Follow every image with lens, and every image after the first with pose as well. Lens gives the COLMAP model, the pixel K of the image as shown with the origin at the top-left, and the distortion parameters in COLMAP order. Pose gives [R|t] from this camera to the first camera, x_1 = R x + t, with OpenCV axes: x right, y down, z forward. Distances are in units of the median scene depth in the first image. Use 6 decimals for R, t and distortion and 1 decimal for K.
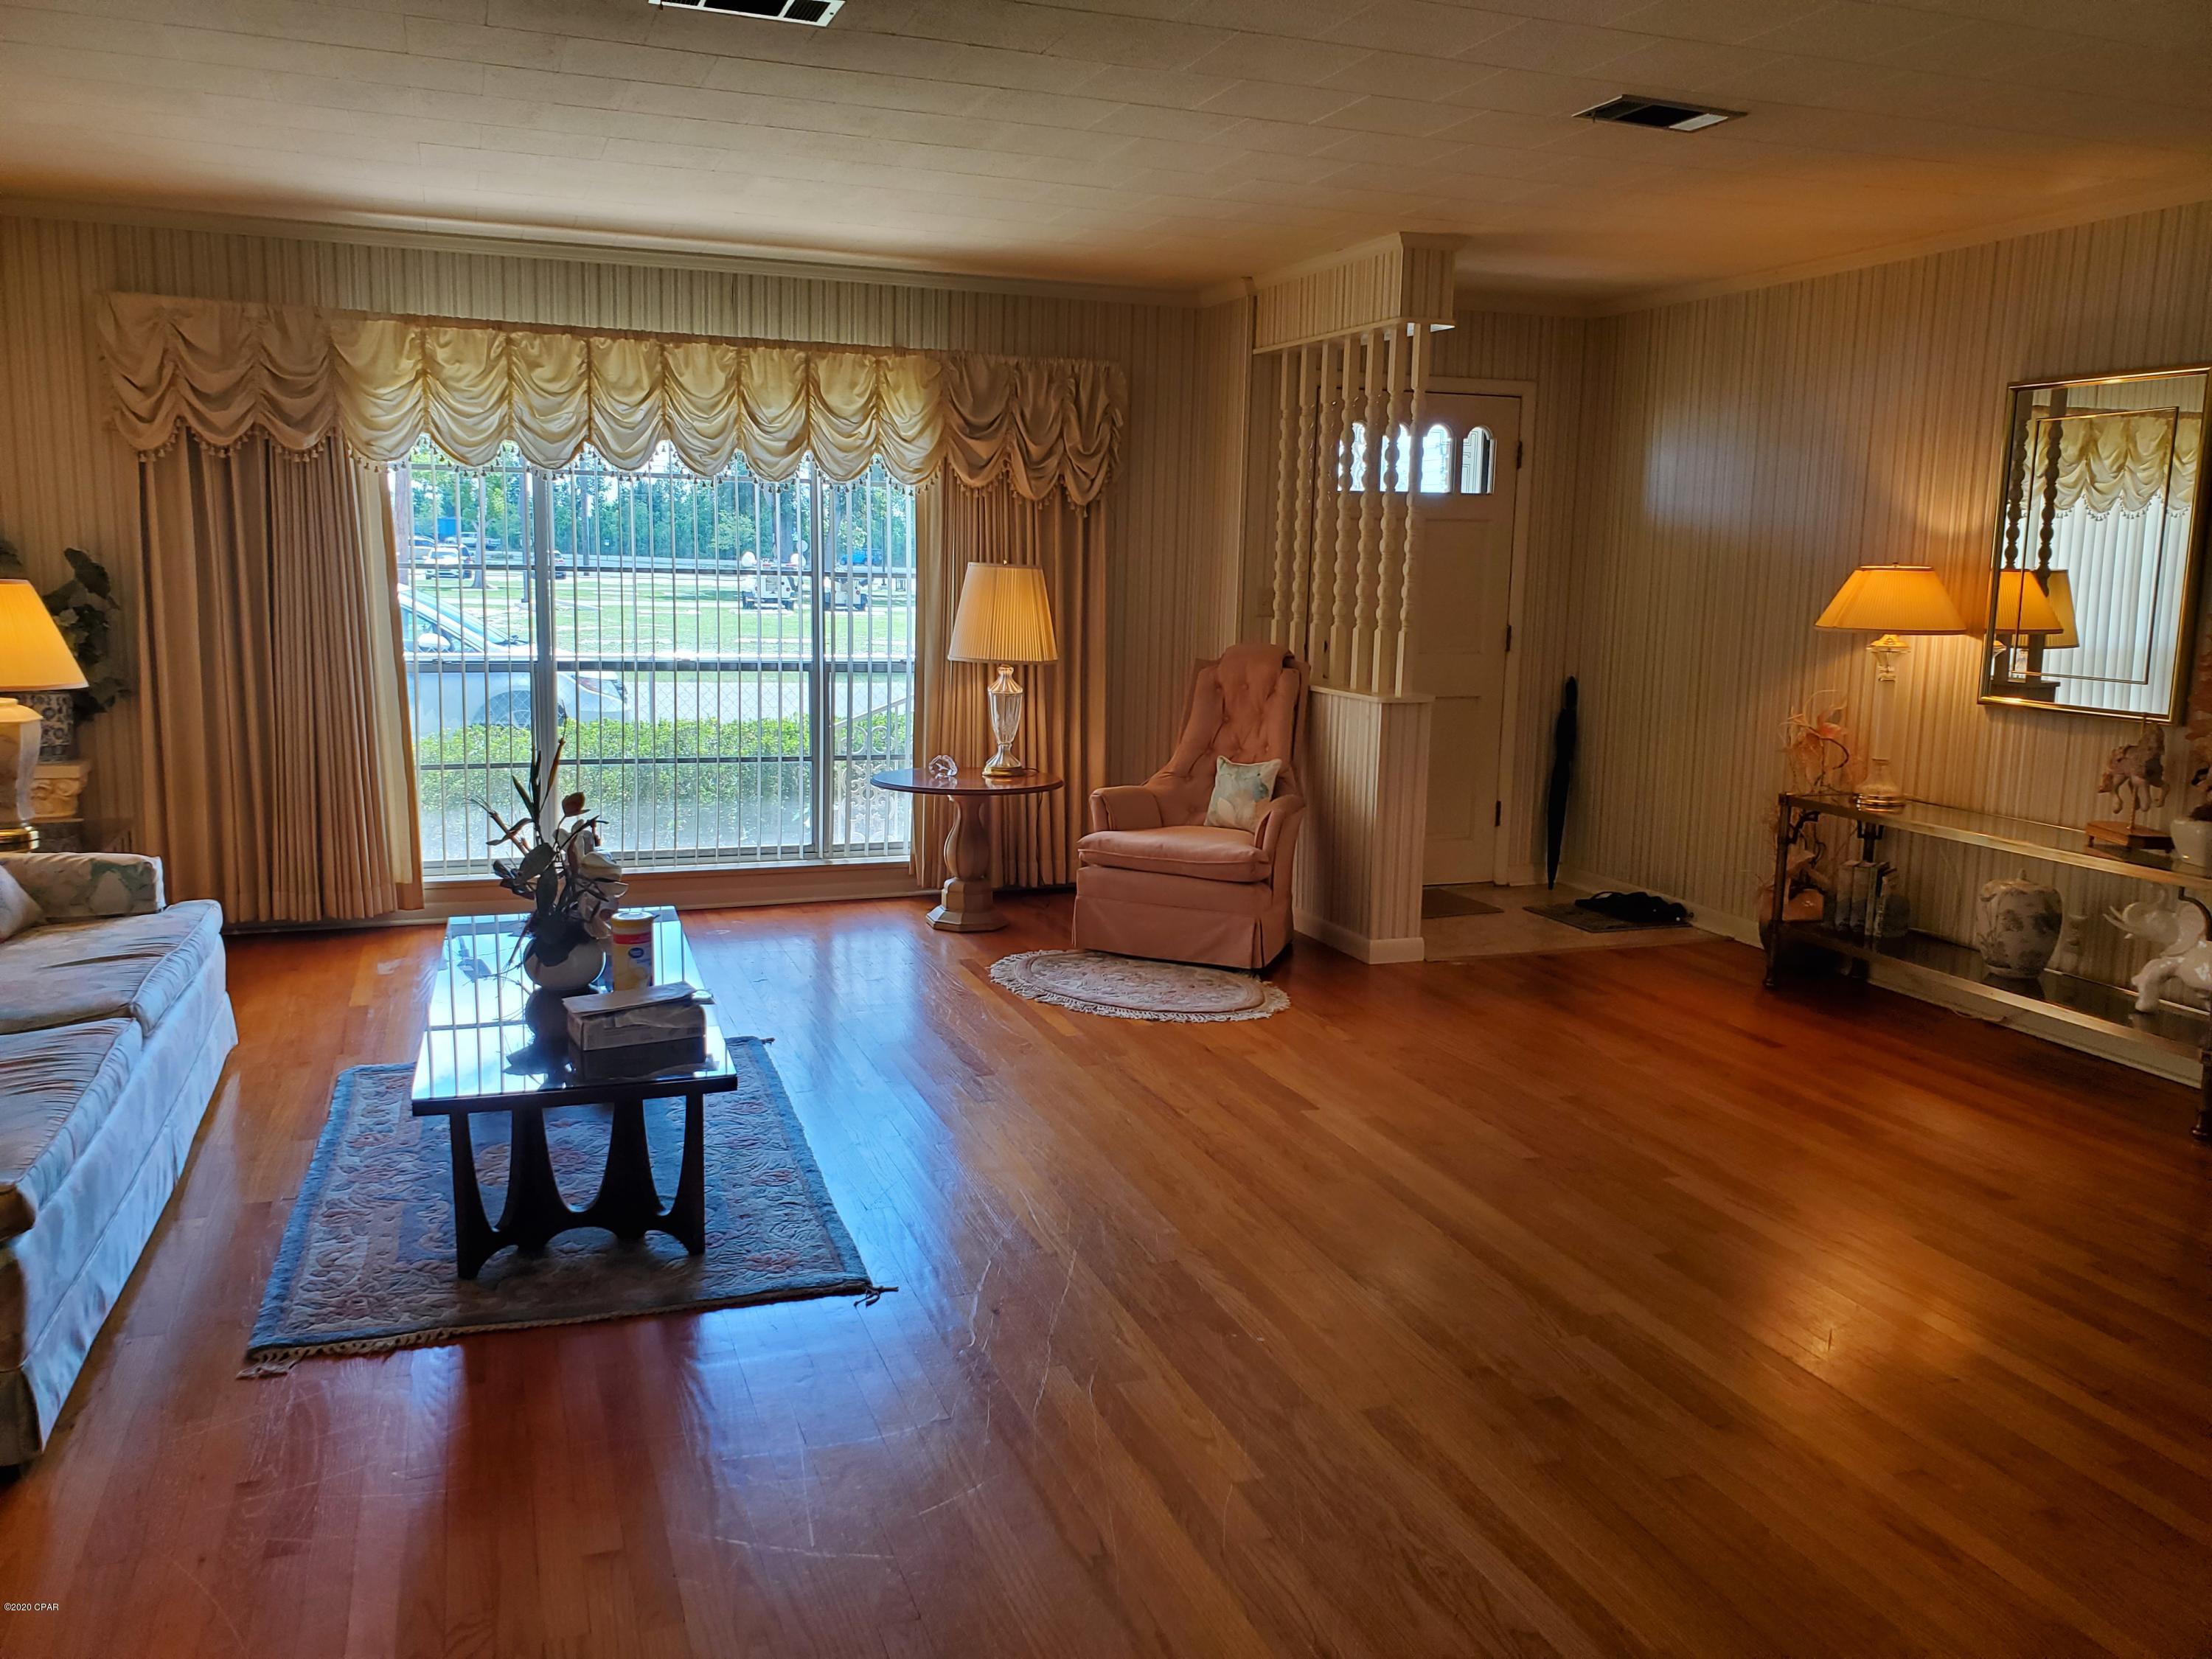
lens RADIAL K [[1690.3, 0, 1072.0], [0, 1690.3, 833.3], [0, 0, 1]] dist [0.006253, -0.001068]
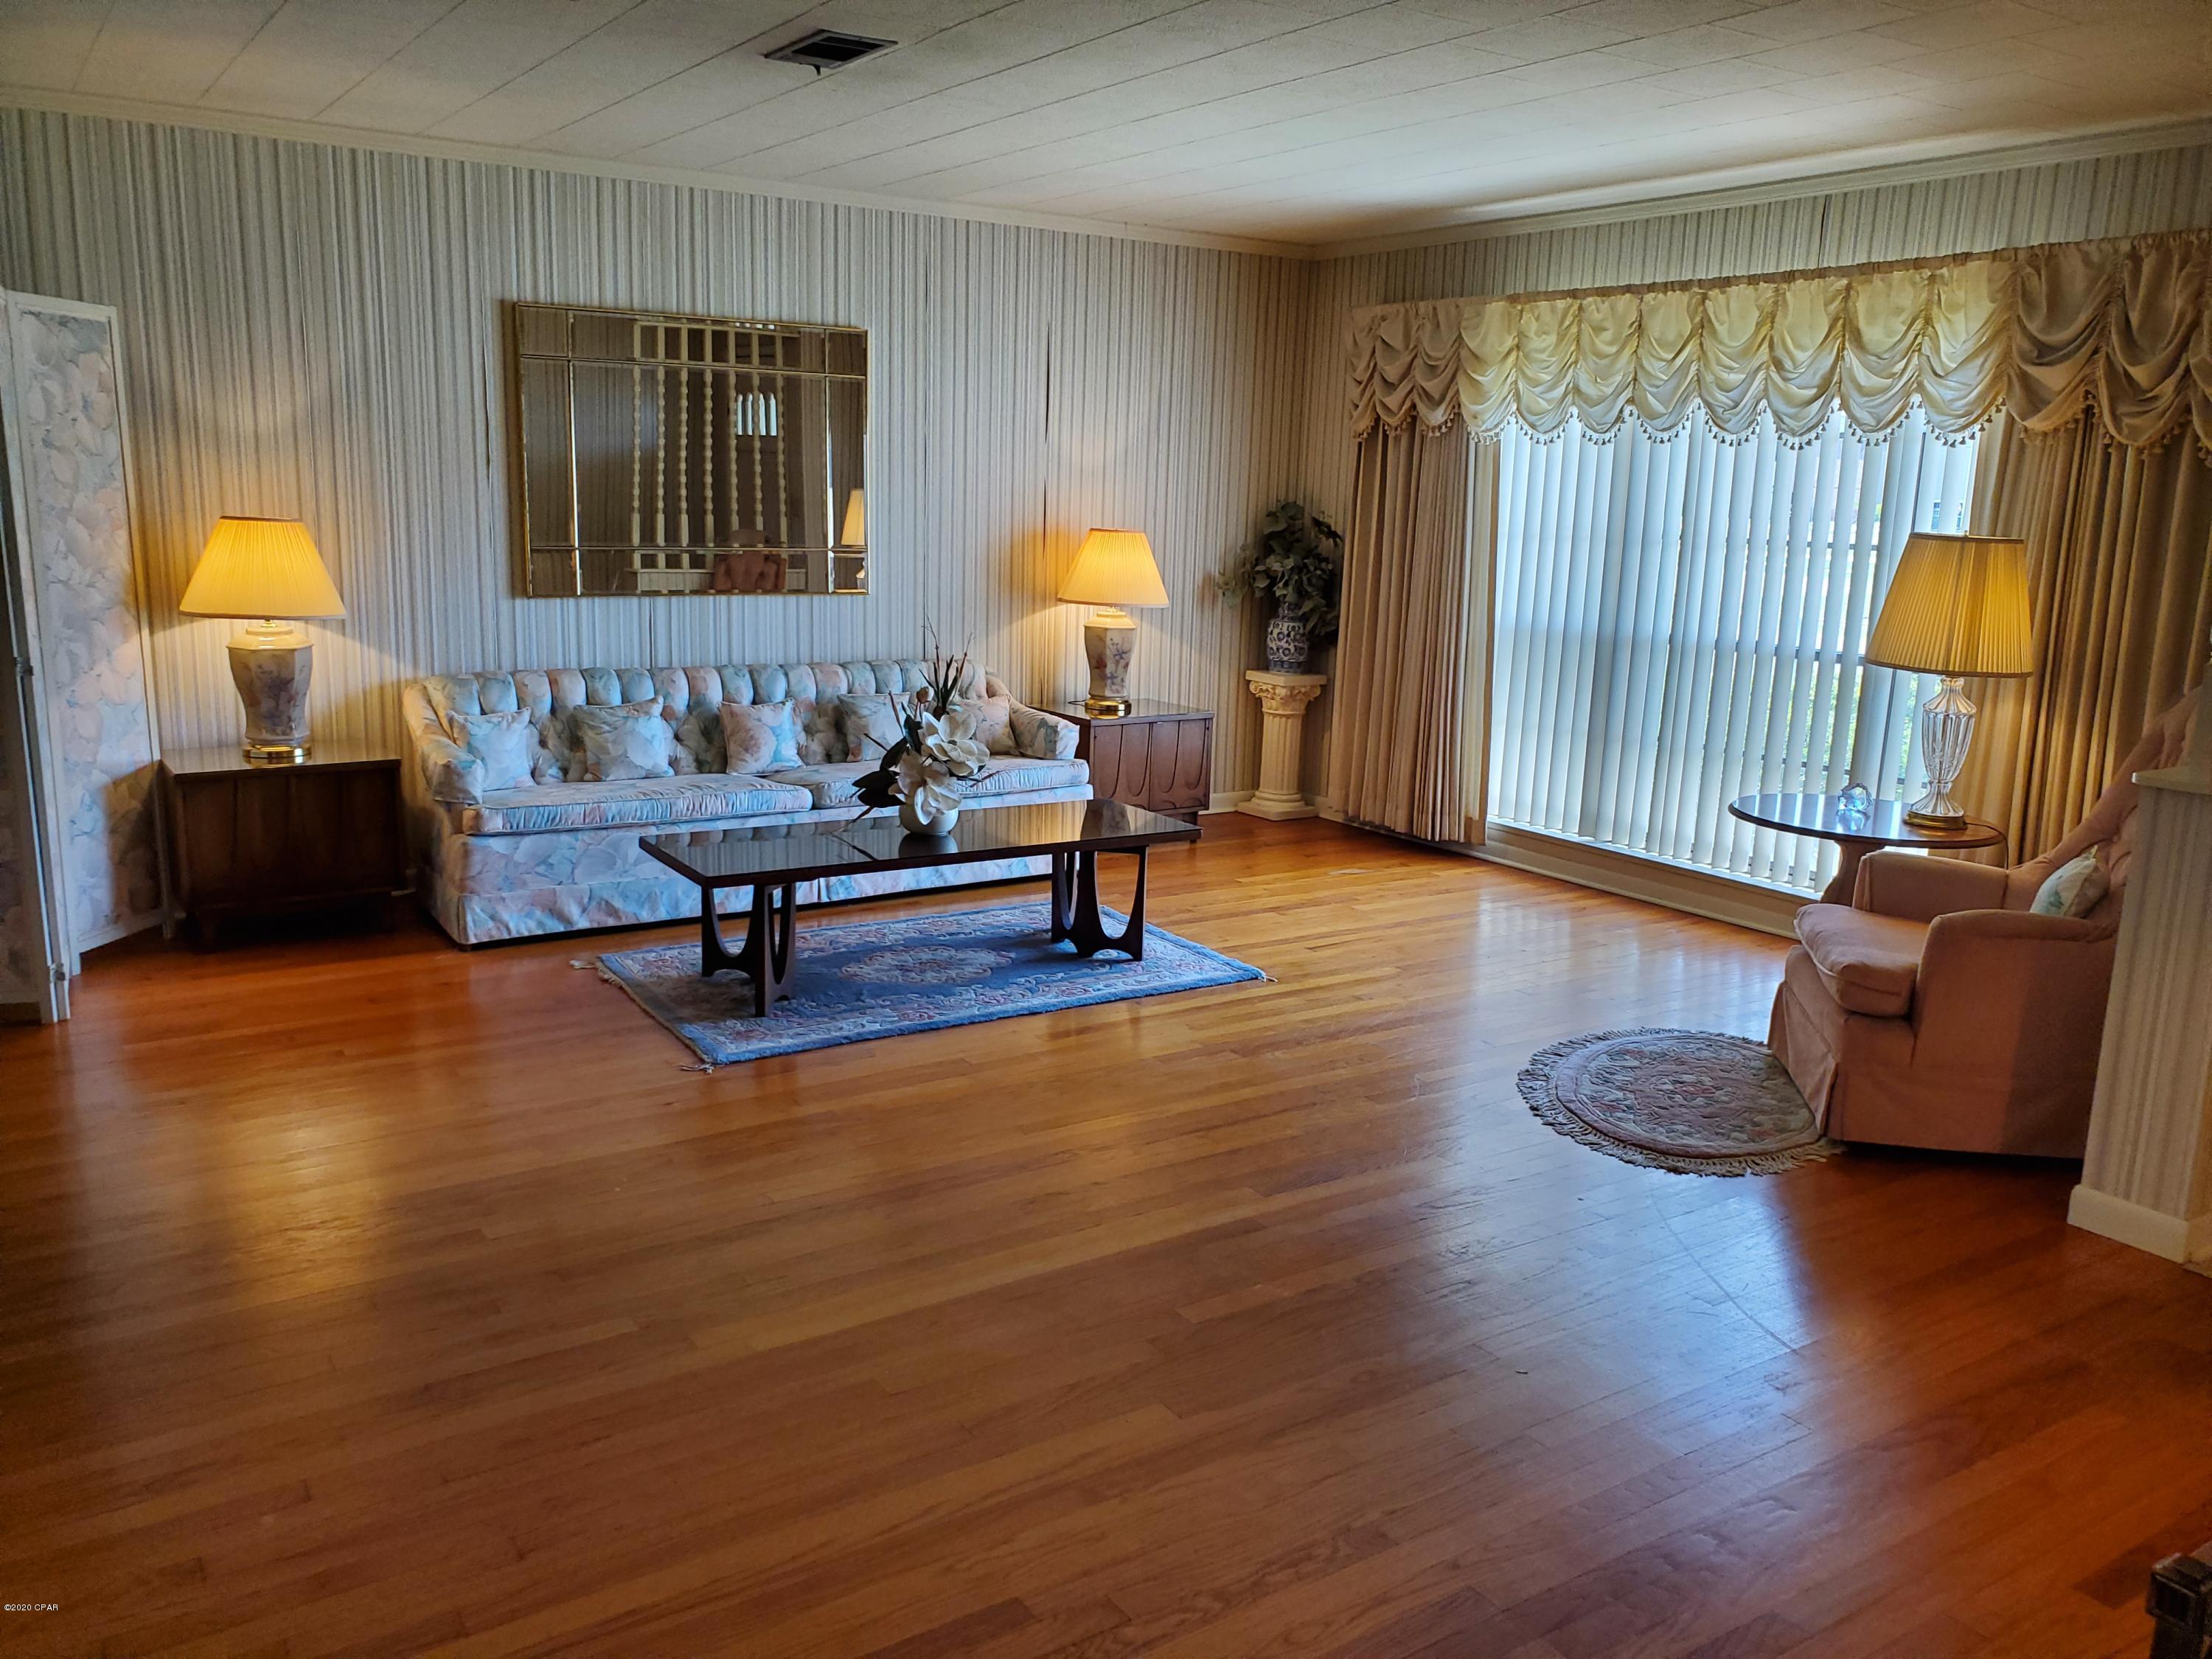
lens RADIAL K [[1718.6, 0, 1106.0], [0, 1718.6, 829.5], [0, 0, 1]] dist [0.004517, 0.016997]
pose [[0.253542, 0.178858, -0.950645, 0.641992], [-0.183186, 0.973852, 0.134368, -0.074092], [0.949821, 0.140077, 0.279676, 0.492193]]
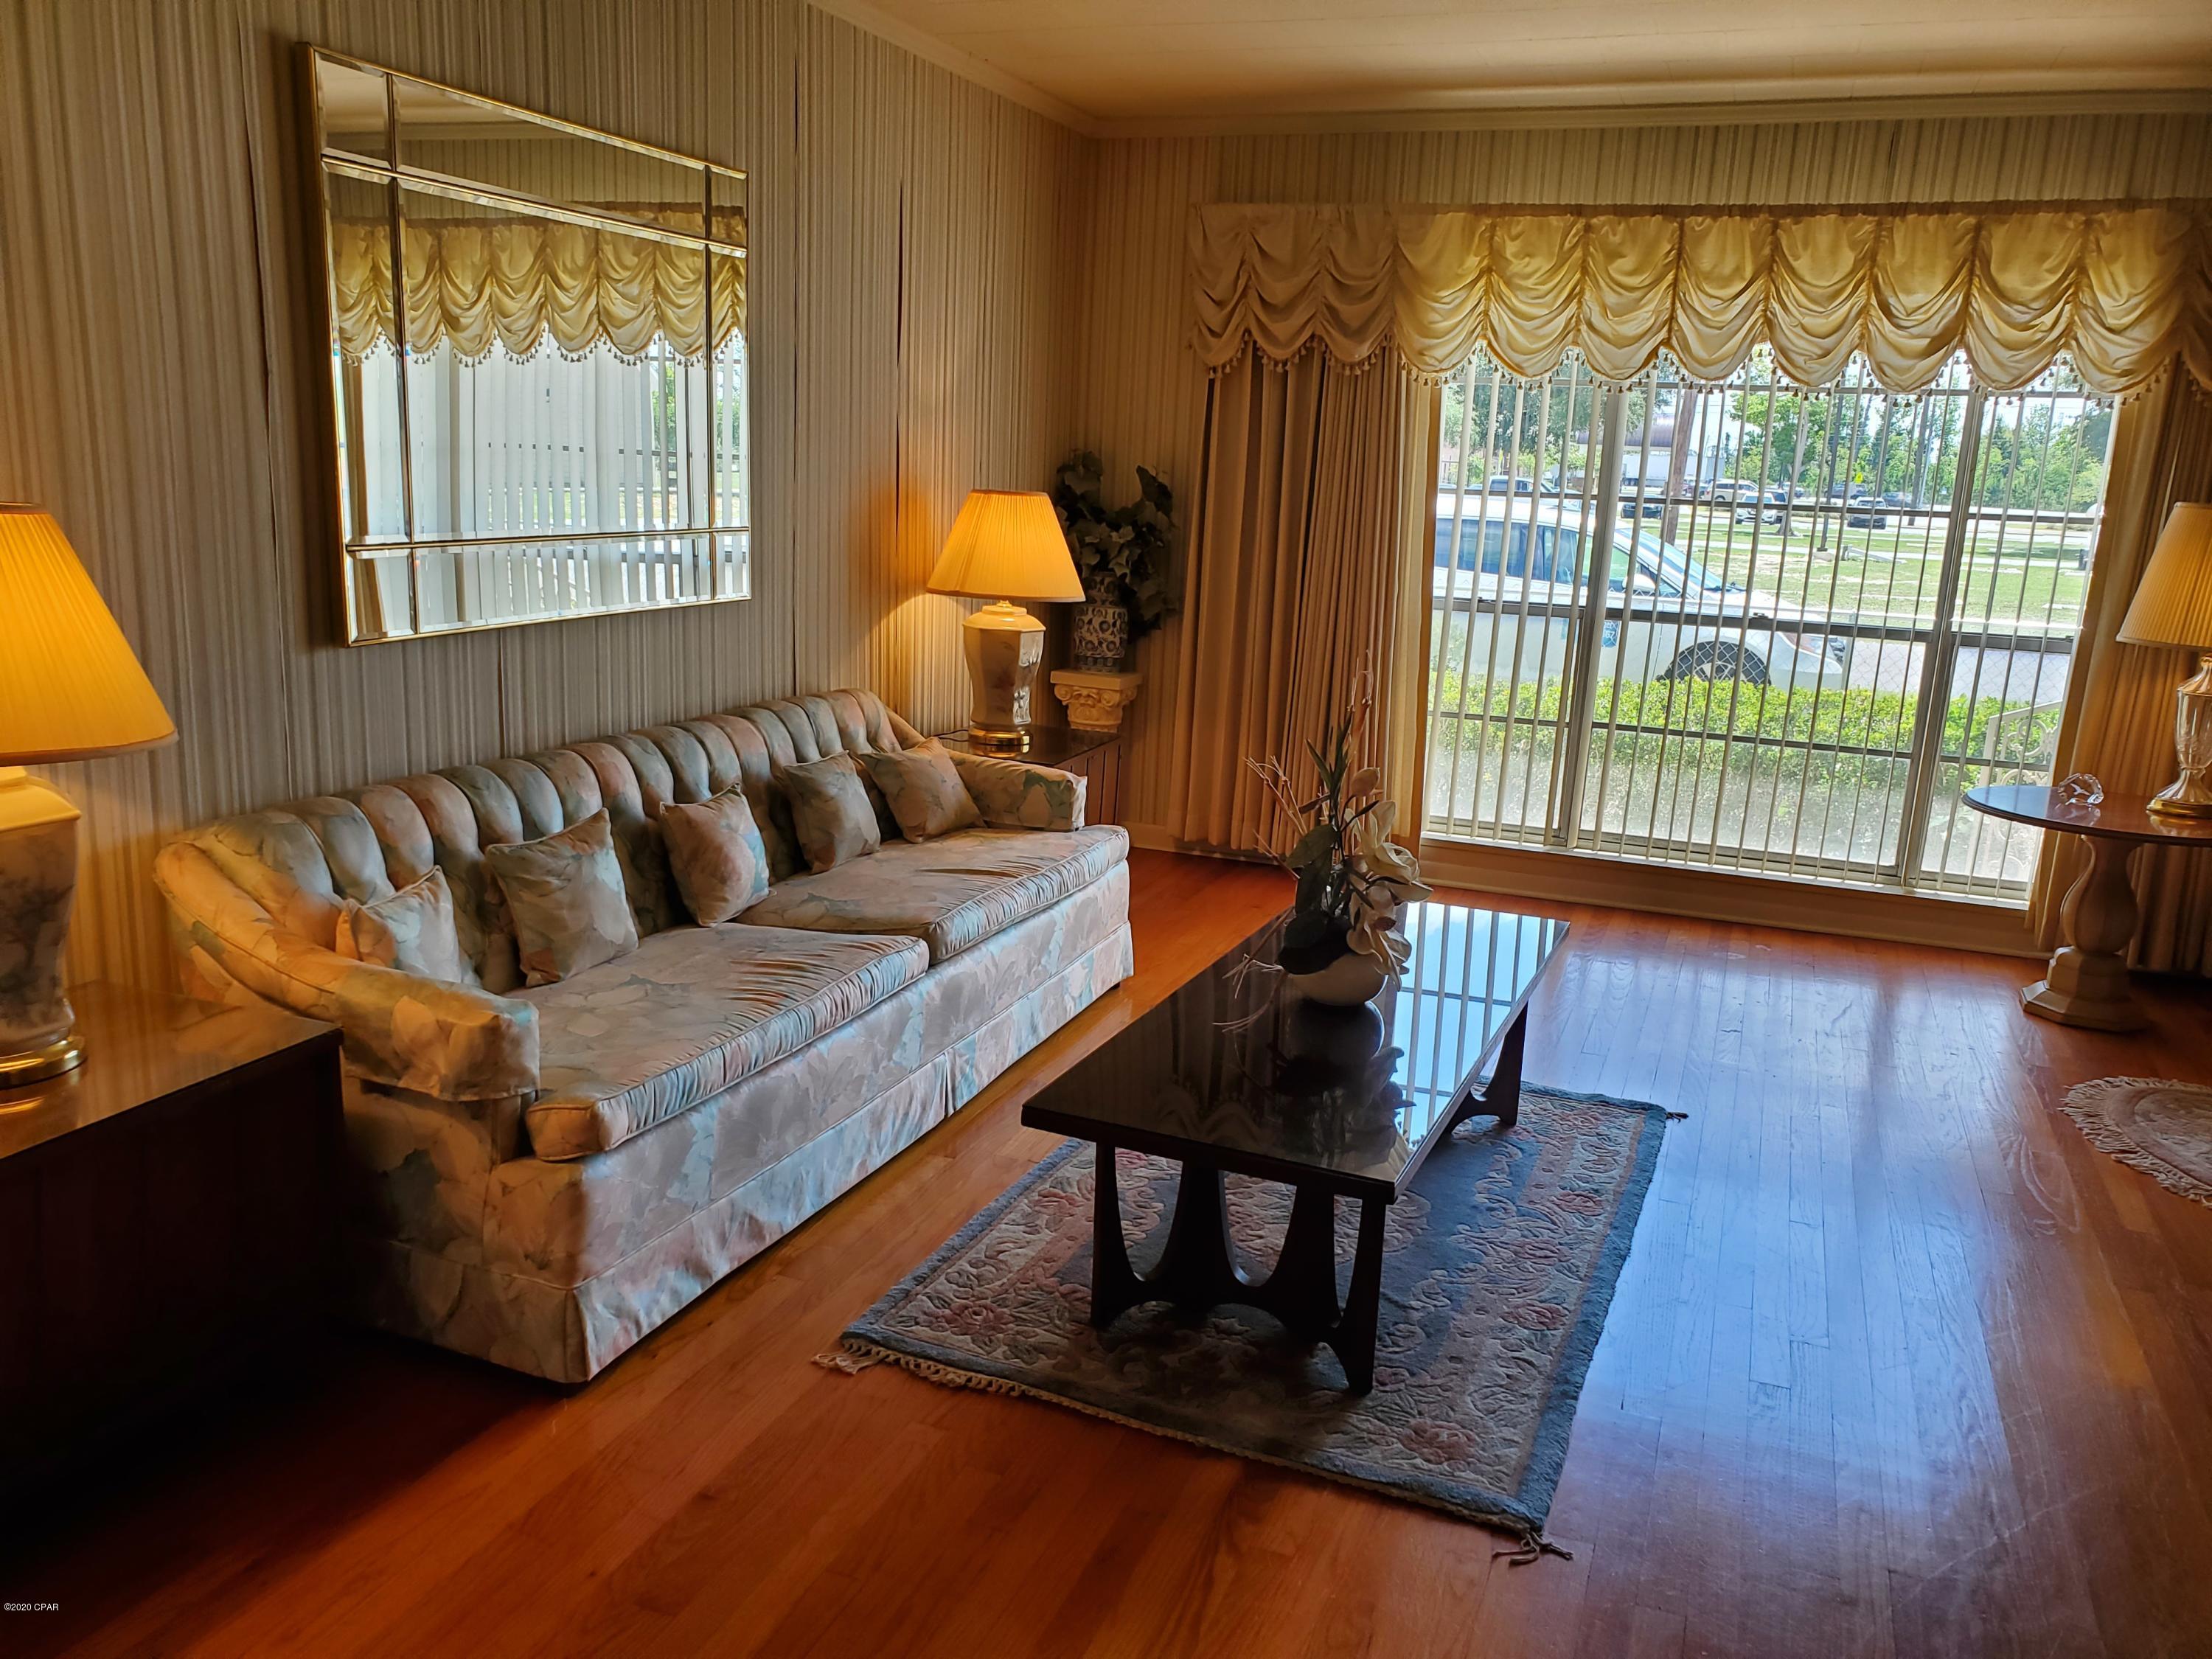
lens RADIAL K [[1718.6, 0, 1106.0], [0, 1718.6, 829.5], [0, 0, 1]] dist [0.004517, 0.016997]
pose [[0.758149, 0.150236, -0.634539, 0.081060], [-0.133552, 0.988244, 0.074413, -0.023487], [0.638259, 0.028328, 0.769300, 0.187732]]
